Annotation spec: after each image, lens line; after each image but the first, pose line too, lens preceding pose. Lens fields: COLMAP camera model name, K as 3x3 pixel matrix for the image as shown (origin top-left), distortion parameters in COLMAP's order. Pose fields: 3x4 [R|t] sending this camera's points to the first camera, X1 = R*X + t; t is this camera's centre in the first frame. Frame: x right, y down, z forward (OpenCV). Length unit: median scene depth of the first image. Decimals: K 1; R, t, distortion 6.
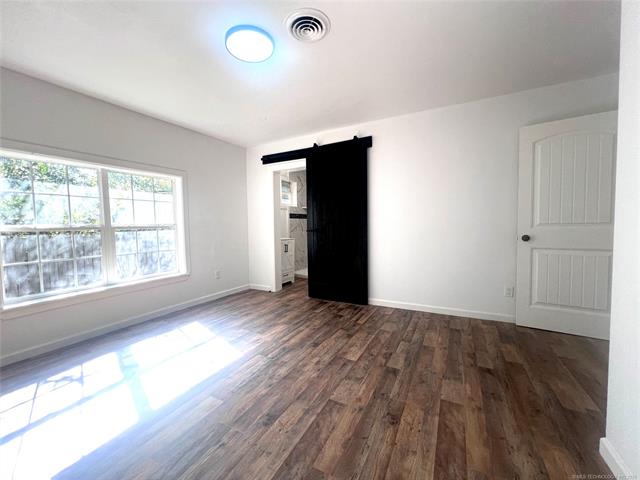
lens RADIAL K [[256.5, 0, 316.4], [0, 256.5, 236.8], [0, 0, 1]] dist [-0.002099, 0.000434]
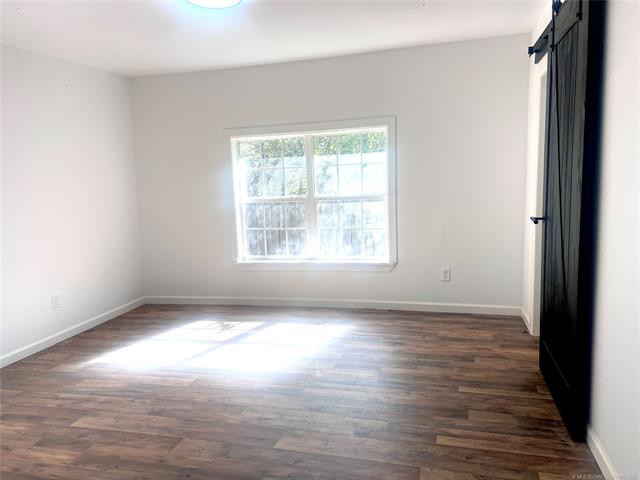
lens RADIAL K [[475.3, 0, 317.9], [0, 475.3, 242.2], [0, 0, 1]] dist [0.041226, -0.016364]
pose [[0.238038, 0.143877, -0.960540, 0.926845], [-0.007191, 0.989201, 0.146388, -0.140228], [0.971229, -0.027938, 0.236502, 0.630779]]
